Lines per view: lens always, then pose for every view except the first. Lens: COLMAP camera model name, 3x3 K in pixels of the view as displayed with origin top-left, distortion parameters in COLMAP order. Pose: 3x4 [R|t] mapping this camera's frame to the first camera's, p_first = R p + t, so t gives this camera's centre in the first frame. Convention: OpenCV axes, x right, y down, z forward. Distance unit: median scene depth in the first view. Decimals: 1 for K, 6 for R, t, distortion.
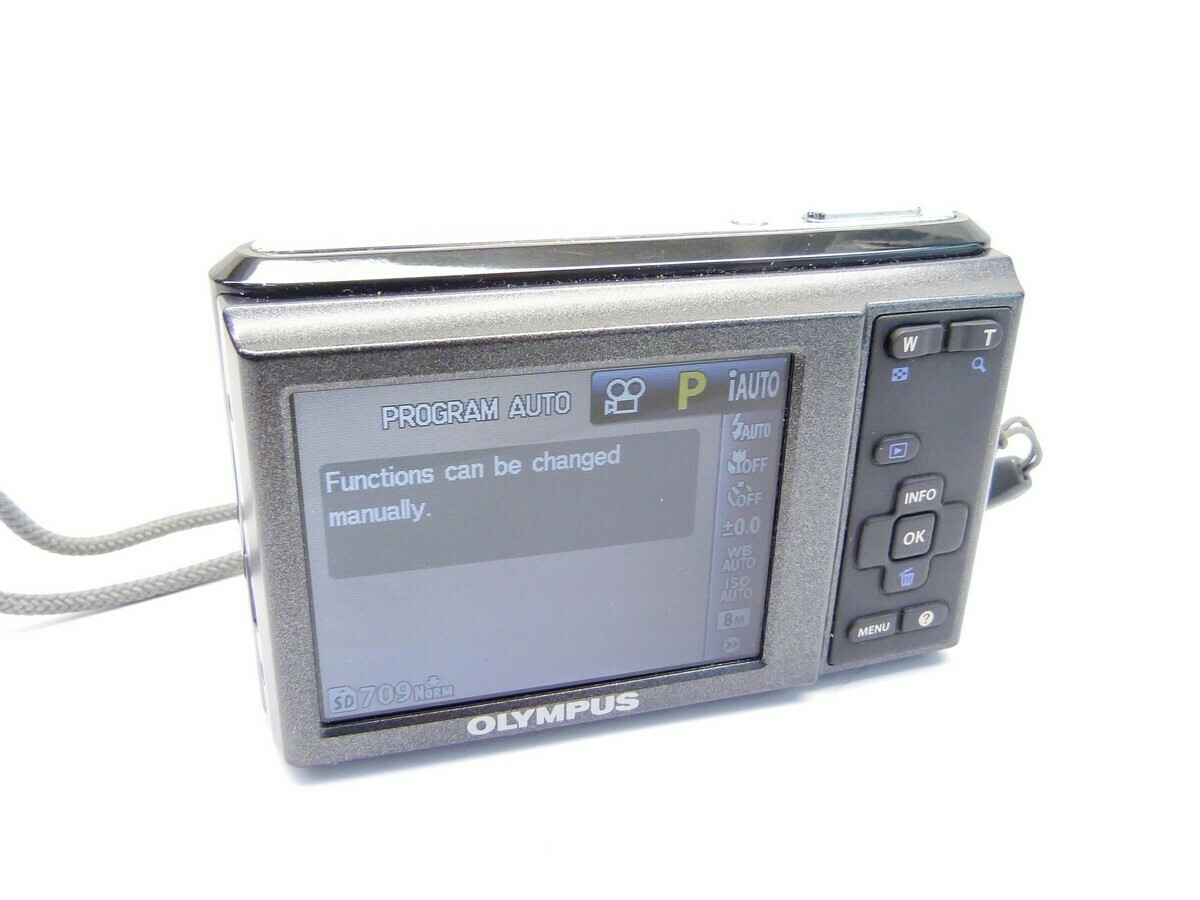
lens RADIAL K [[1078.0, 0, 592.2], [0, 1078.0, 451.3], [0, 0, 1]] dist [0.003134, 0.009151]
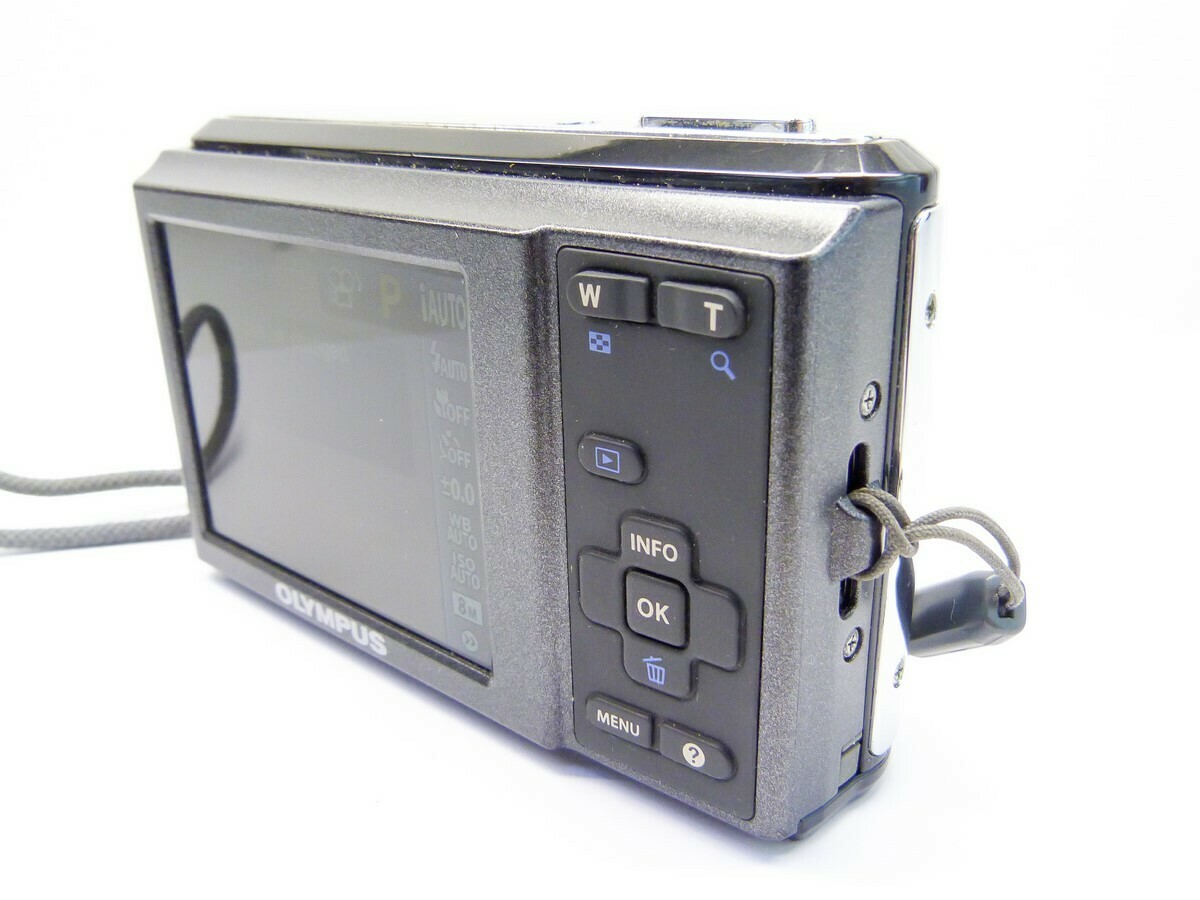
lens RADIAL K [[1078.0, 0, 595.7], [0, 1078.0, 450.2], [0, 0, 1]] dist [0.003134, 0.009151]
pose [[0.533824, 0.270971, -0.801004, 0.829428], [-0.306771, 0.944790, 0.115167, -0.083101], [0.787987, 0.184245, 0.587477, 0.596583]]
